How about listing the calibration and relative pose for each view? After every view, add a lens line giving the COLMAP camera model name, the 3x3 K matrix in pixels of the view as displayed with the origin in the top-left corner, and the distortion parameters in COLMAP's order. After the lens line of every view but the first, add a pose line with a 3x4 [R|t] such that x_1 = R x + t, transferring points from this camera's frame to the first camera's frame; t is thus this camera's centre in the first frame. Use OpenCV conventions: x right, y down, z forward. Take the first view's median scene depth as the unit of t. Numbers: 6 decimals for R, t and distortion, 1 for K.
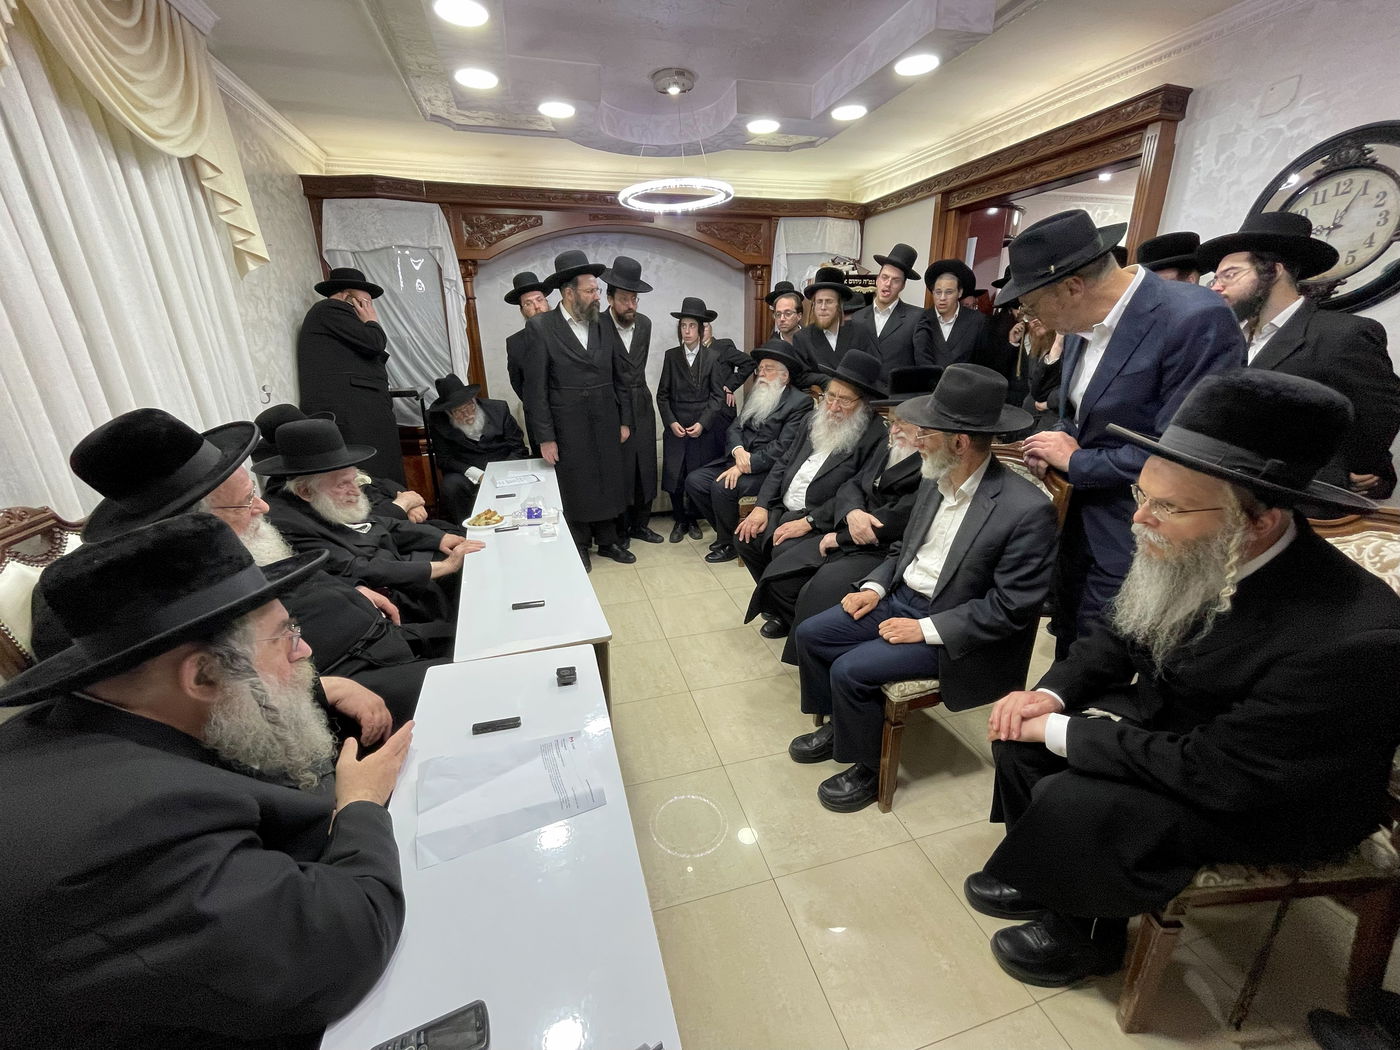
lens RADIAL K [[567.9, 0, 702.1], [0, 567.9, 523.5], [0, 0, 1]] dist [-0.006509, 0.000713]
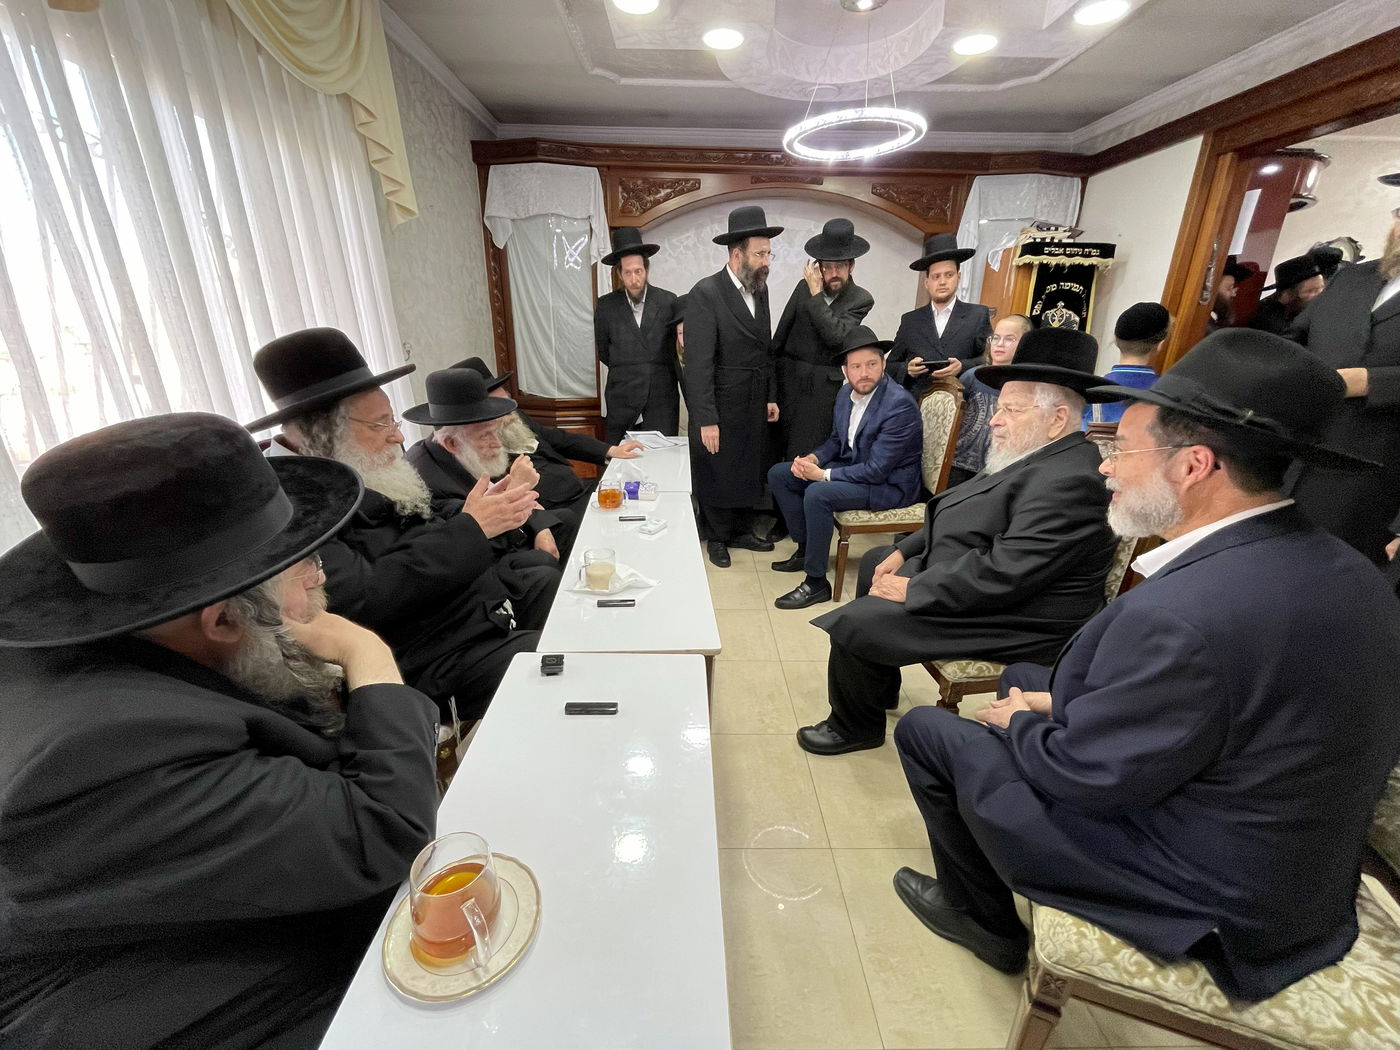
lens RADIAL K [[567.9, 0, 699.5], [0, 567.9, 524.6], [0, 0, 1]] dist [-0.006509, 0.000713]
pose [[0.965089, 0.113140, -0.236225, -0.002390], [-0.110216, 0.993578, 0.025590, -0.007697], [0.237603, 0.001339, 0.971361, 0.134061]]
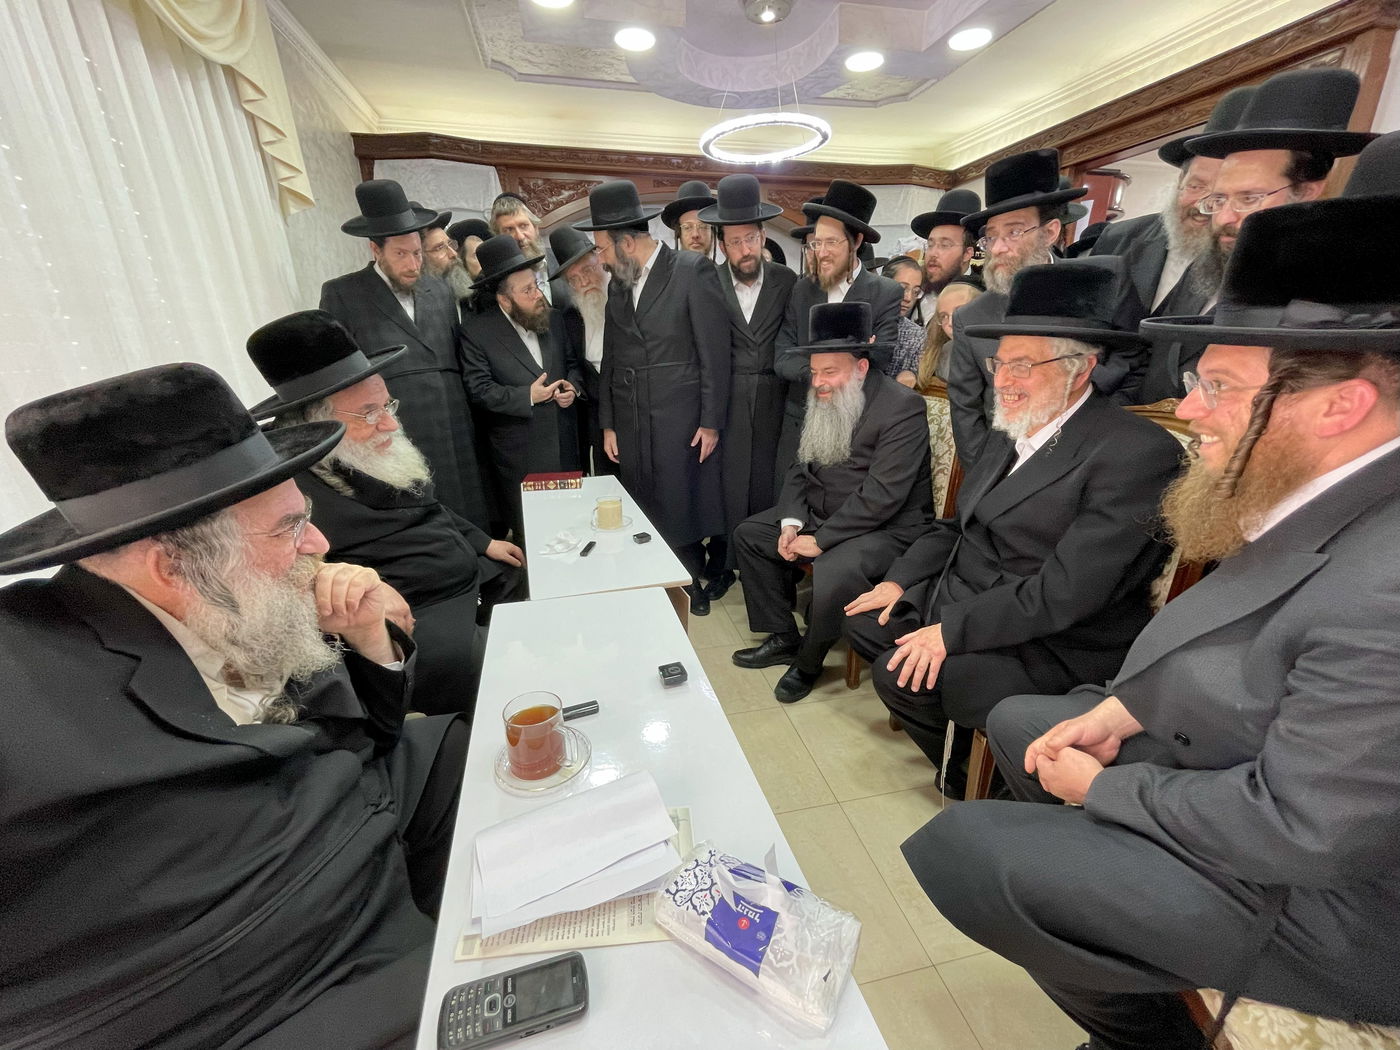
lens RADIAL K [[567.9, 0, 700.5], [0, 567.9, 525.5], [0, 0, 1]] dist [-0.006509, 0.000713]
pose [[0.998422, 0.023760, -0.050890, -0.083124], [-0.024054, 0.999697, -0.005178, 0.025837], [0.050752, 0.006394, 0.998691, 0.116099]]
